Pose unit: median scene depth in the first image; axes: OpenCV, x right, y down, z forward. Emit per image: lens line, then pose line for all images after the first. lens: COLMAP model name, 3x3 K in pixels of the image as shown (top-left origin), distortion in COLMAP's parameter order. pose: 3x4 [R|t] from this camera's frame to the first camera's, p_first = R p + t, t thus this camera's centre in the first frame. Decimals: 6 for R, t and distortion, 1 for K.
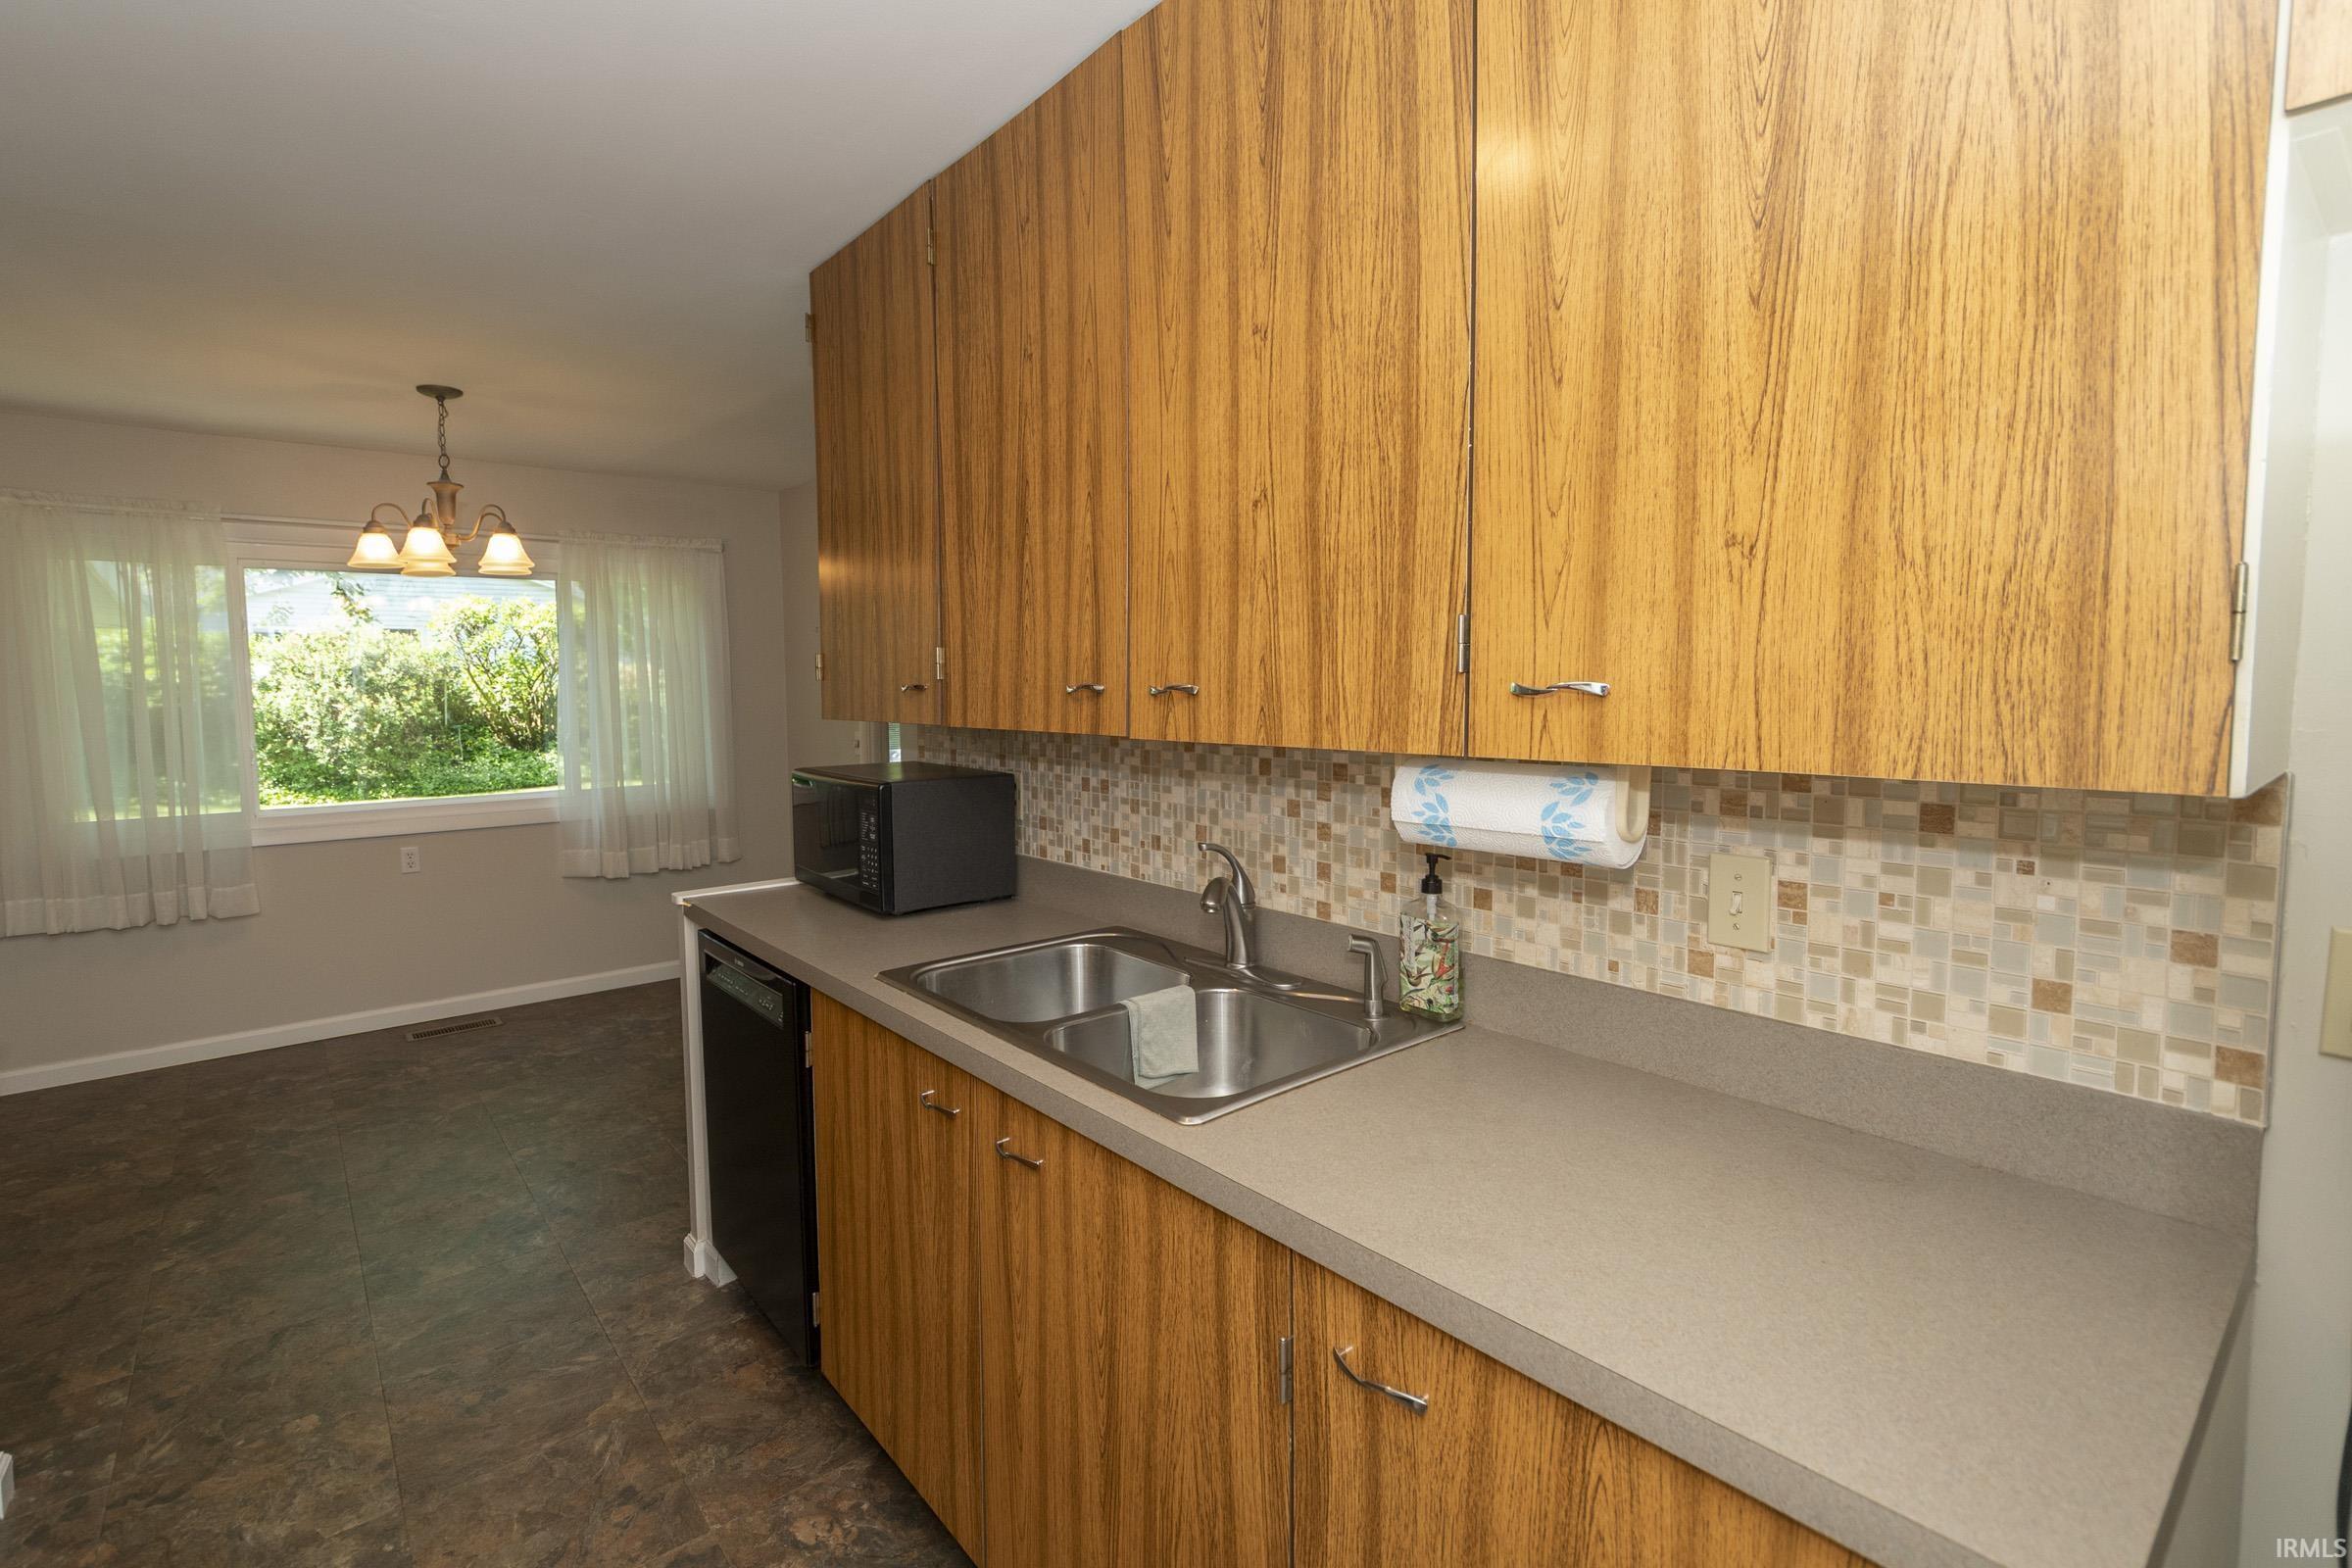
lens RADIAL K [[1083.7, 0, 1136.6], [0, 1083.7, 757.0], [0, 0, 1]] dist [0.000352, 0.000589]
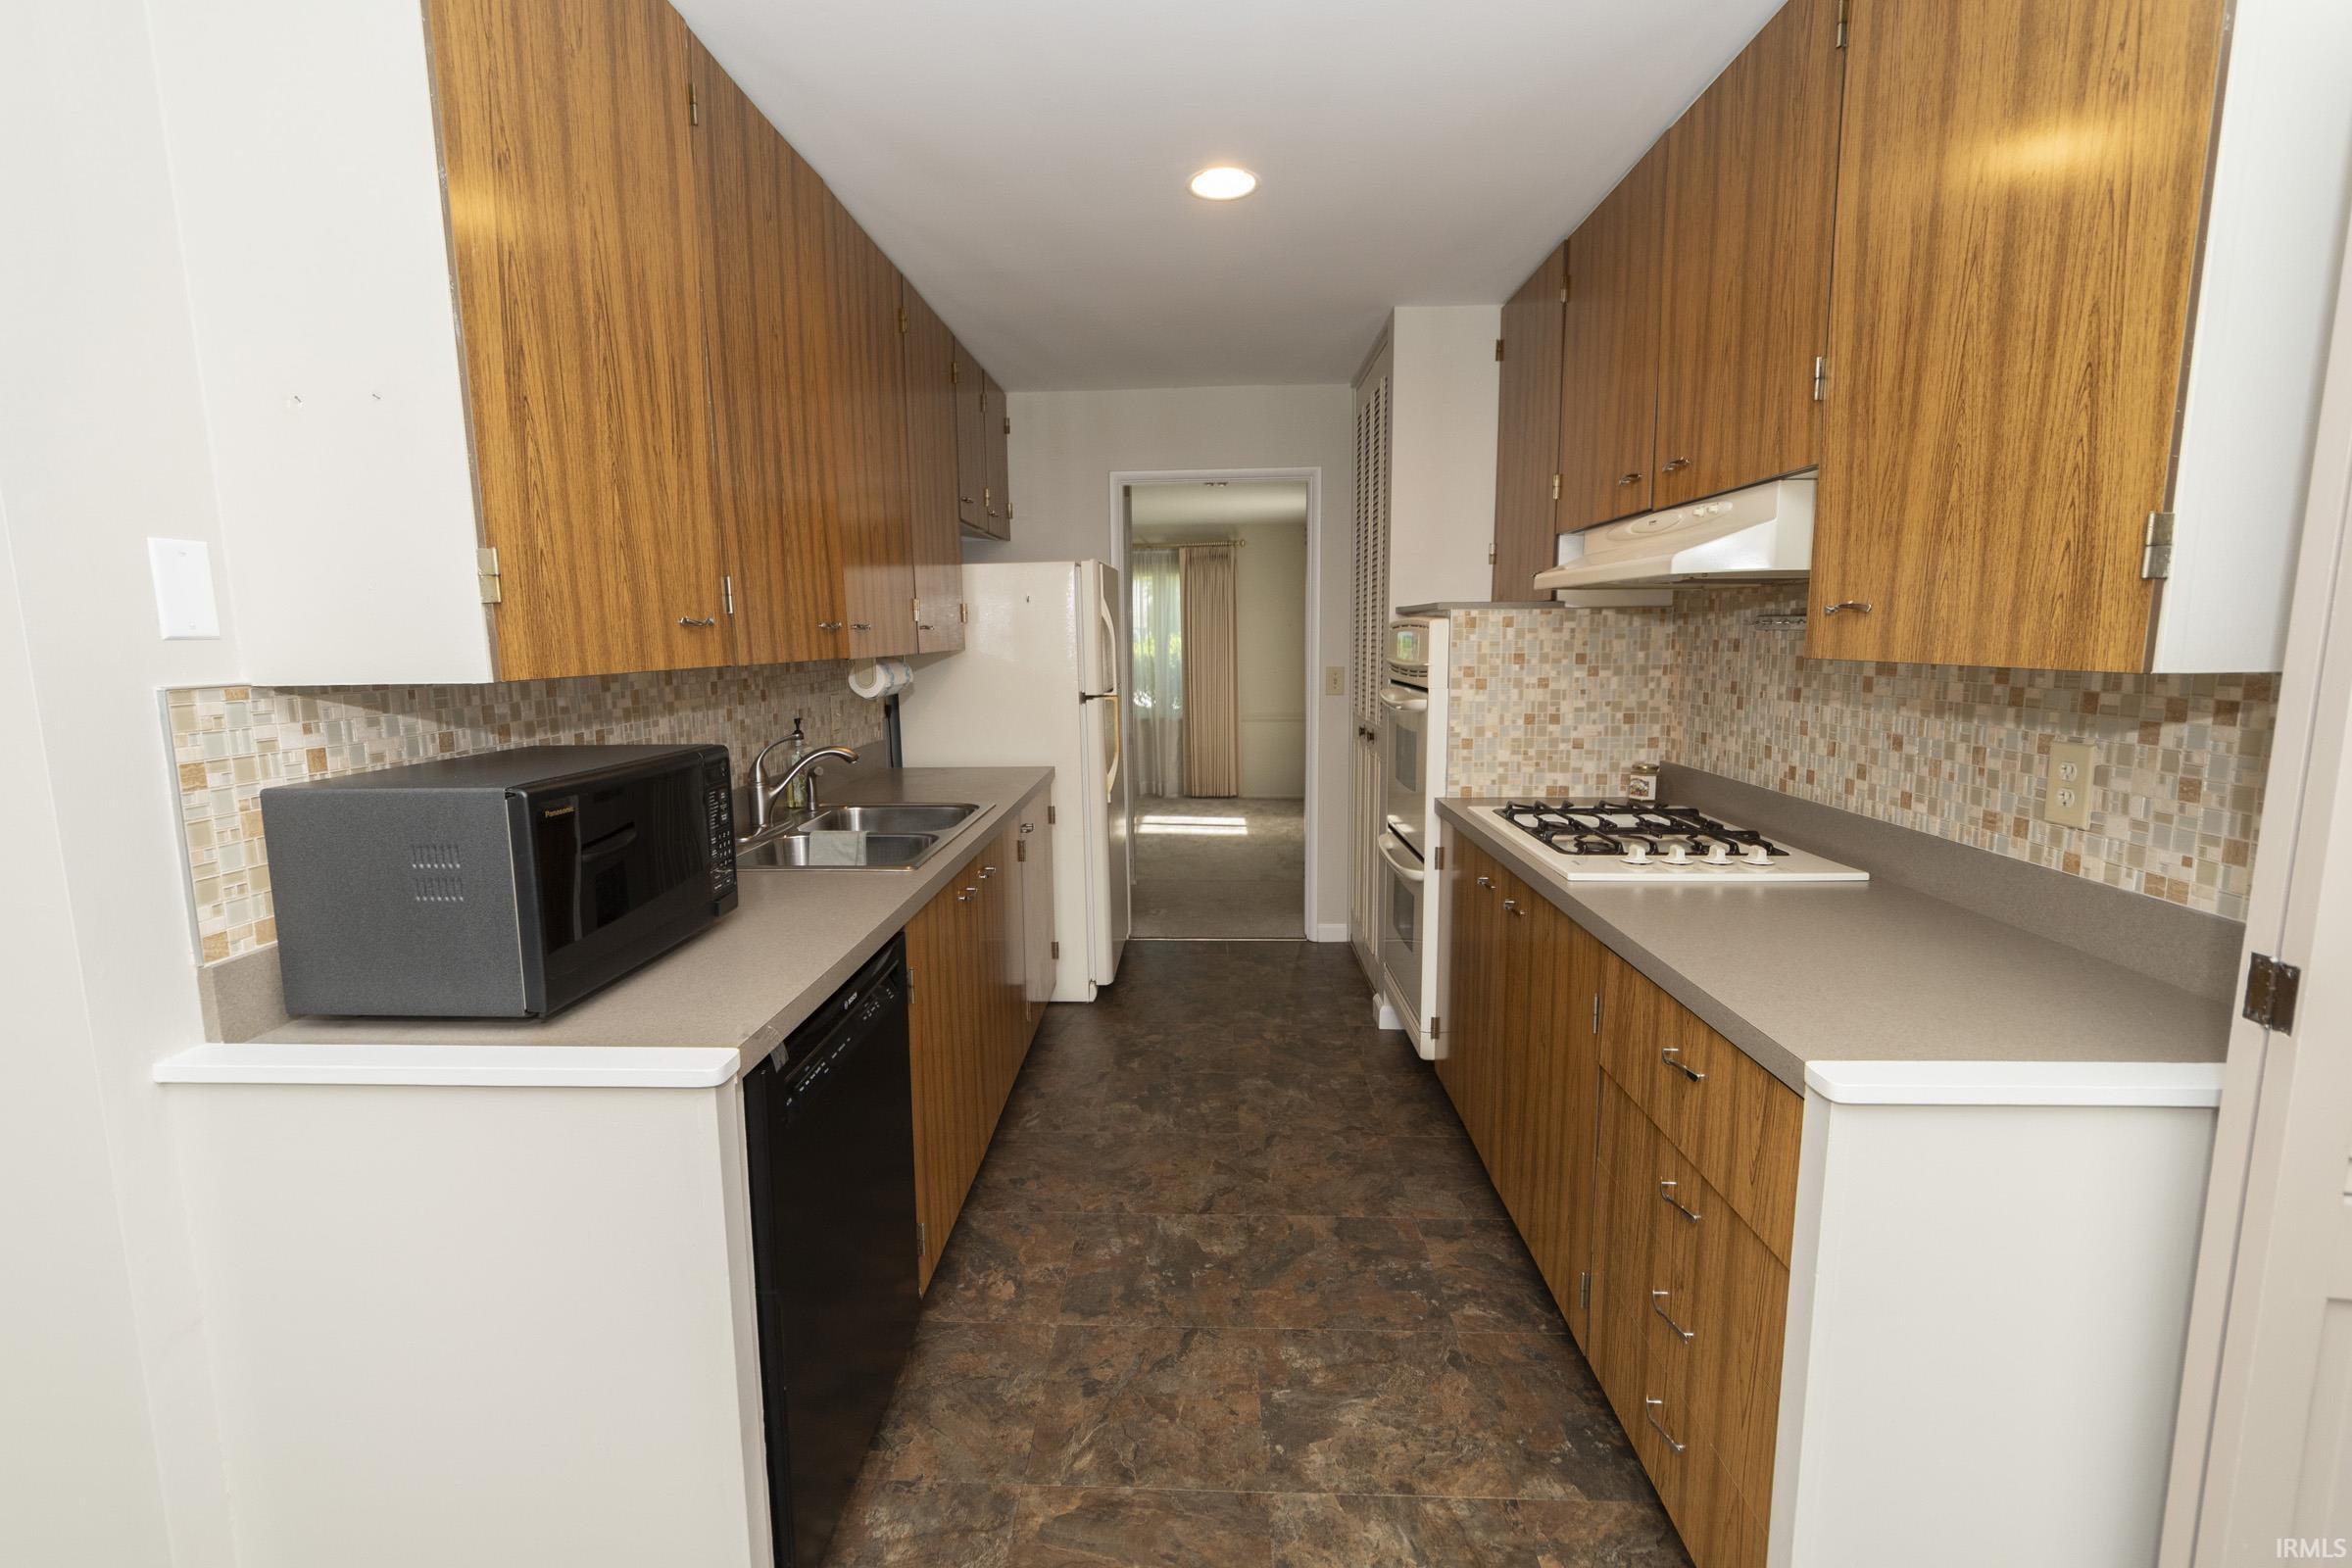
lens RADIAL K [[1045.9, 0, 1157.2], [0, 1045.9, 771.9], [0, 0, 1]] dist [0.000469, -0.000343]
pose [[-0.746067, -0.072102, 0.661956, -0.478035], [0.065021, 0.981481, 0.180188, -0.035777], [-0.662689, 0.177473, -0.727562, 0.663197]]
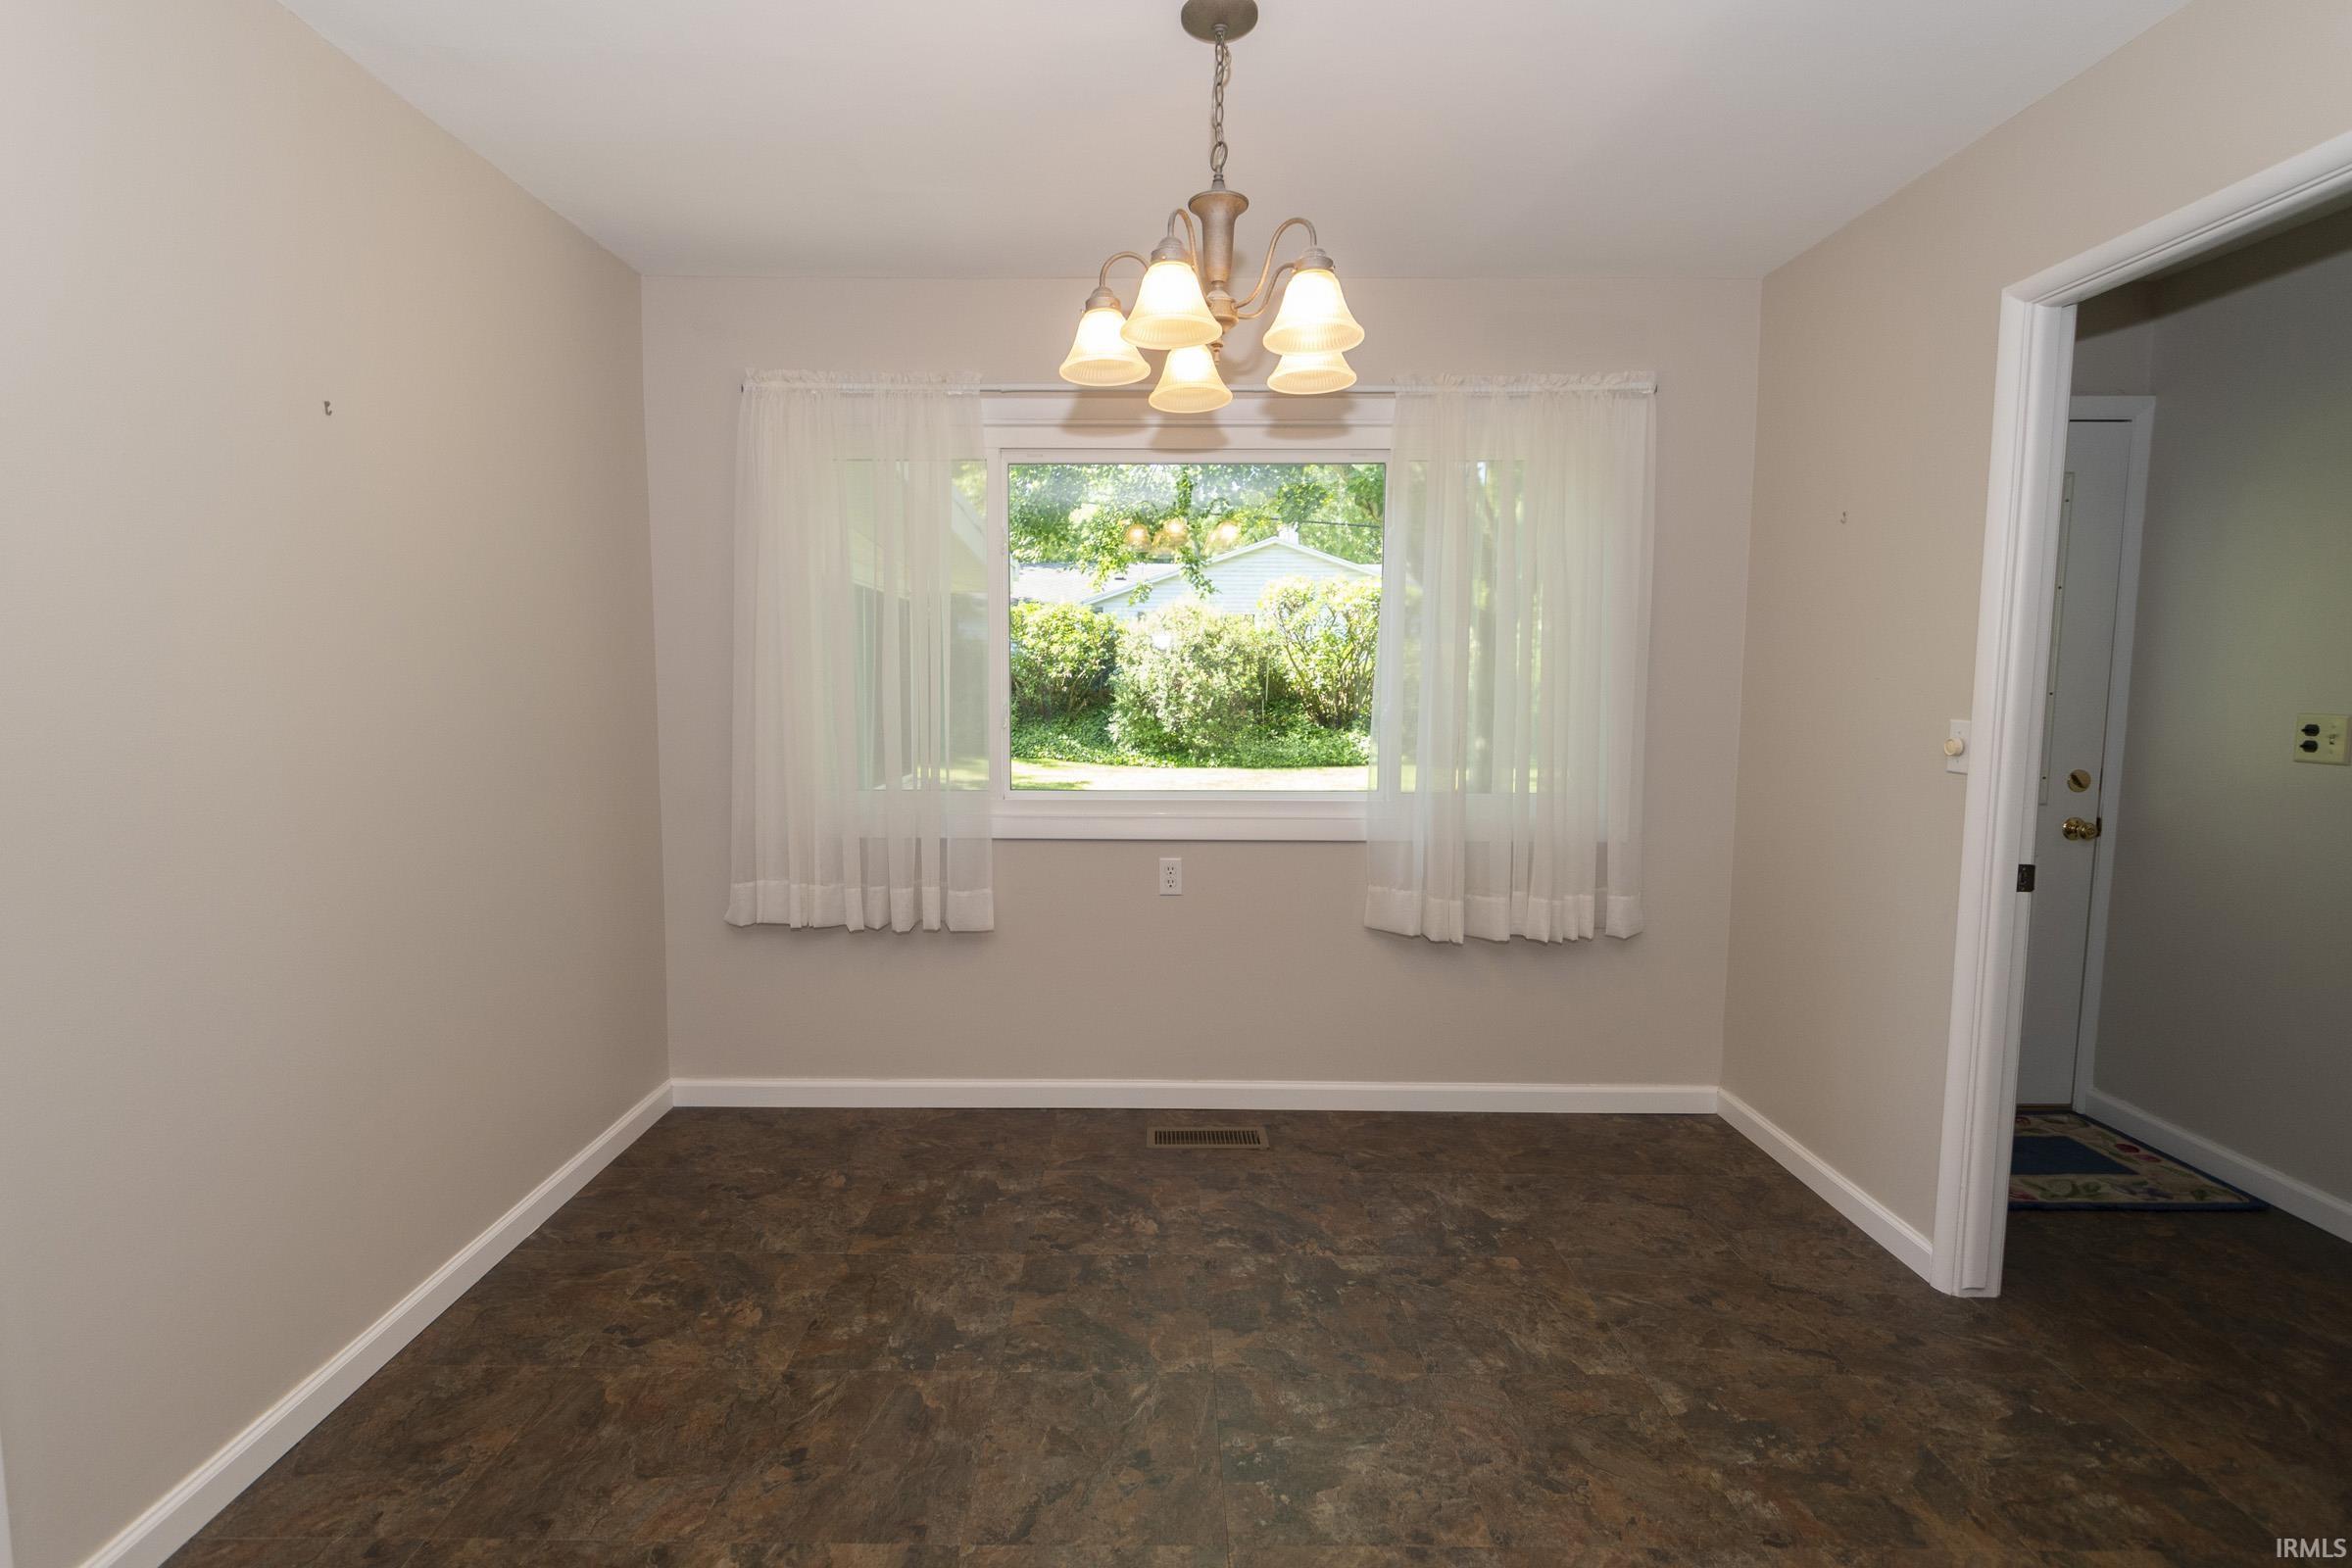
lens RADIAL K [[1083.7, 0, 1136.6], [0, 1083.7, 757.0], [0, 0, 1]] dist [0.000352, 0.000589]
pose [[0.768620, 0.064041, -0.636492, -0.248309], [-0.057438, 0.997866, 0.031039, -0.001851], [0.637122, 0.012702, 0.770659, 0.447702]]
